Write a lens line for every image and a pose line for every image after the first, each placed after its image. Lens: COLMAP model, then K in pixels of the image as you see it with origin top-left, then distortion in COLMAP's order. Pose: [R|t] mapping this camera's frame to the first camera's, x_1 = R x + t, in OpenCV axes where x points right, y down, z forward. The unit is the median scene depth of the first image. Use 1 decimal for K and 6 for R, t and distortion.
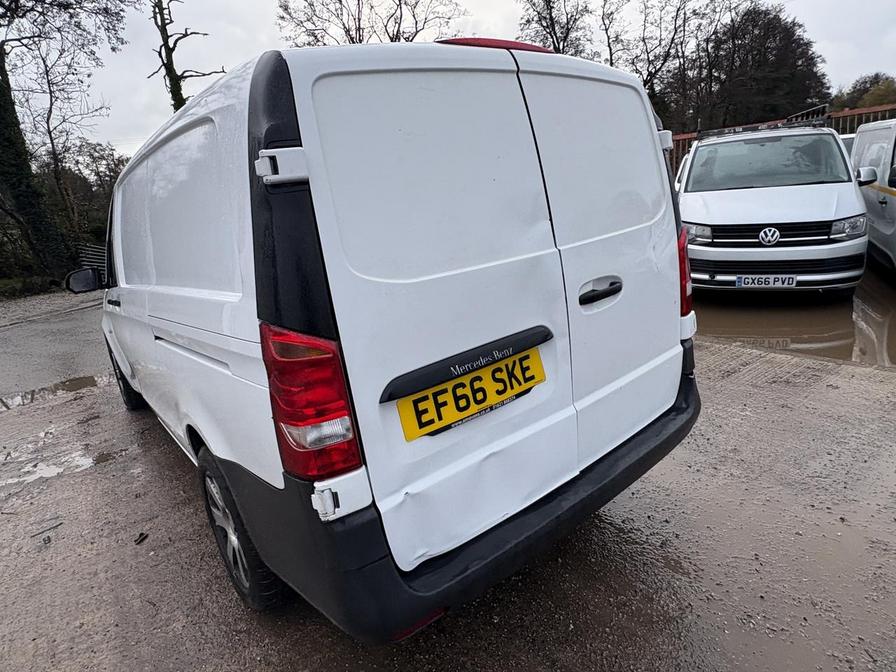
lens RADIAL K [[506.0, 0, 443.5], [0, 506.0, 338.5], [0, 0, 1]] dist [0.005871, -0.001994]
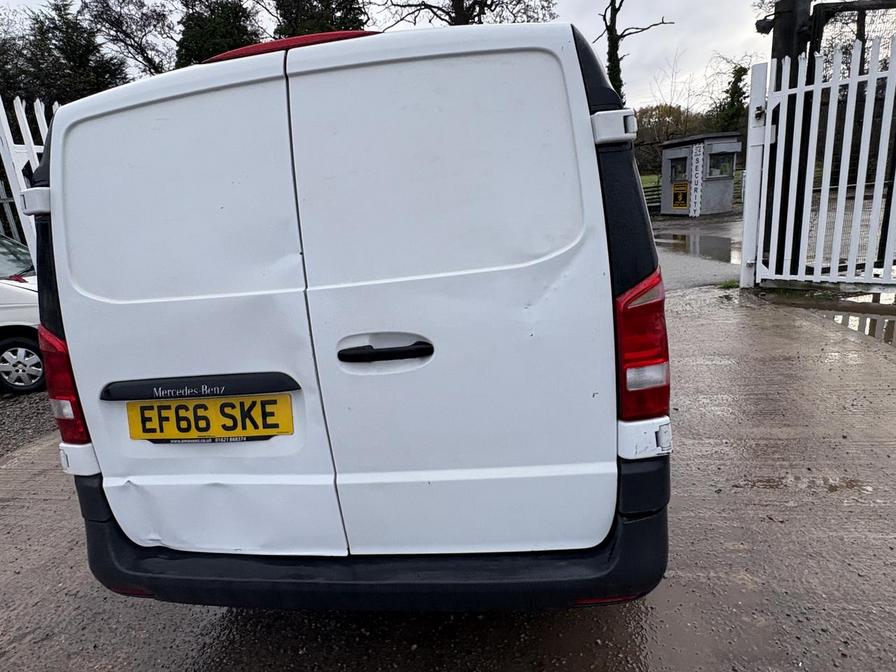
lens RADIAL K [[506.0, 0, 446.0], [0, 506.0, 334.0], [0, 0, 1]] dist [0.005871, -0.001994]
pose [[0.693972, 0.221933, -0.684944, 1.022540], [-0.171546, 0.974879, 0.142070, -0.276765], [0.699267, 0.018907, 0.714610, 0.598606]]
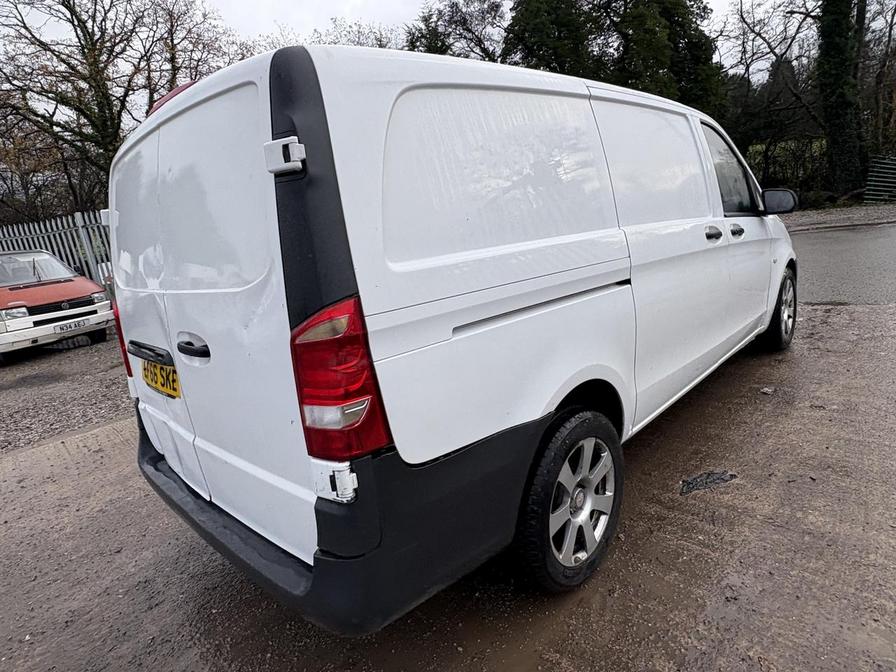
lens RADIAL K [[506.0, 0, 451.0], [0, 506.0, 332.4], [0, 0, 1]] dist [0.005871, -0.001994]
pose [[0.155925, 0.323772, -0.933198, 1.458777], [-0.159770, 0.940580, 0.299638, -0.569511], [0.974762, 0.102376, 0.198388, 1.543276]]
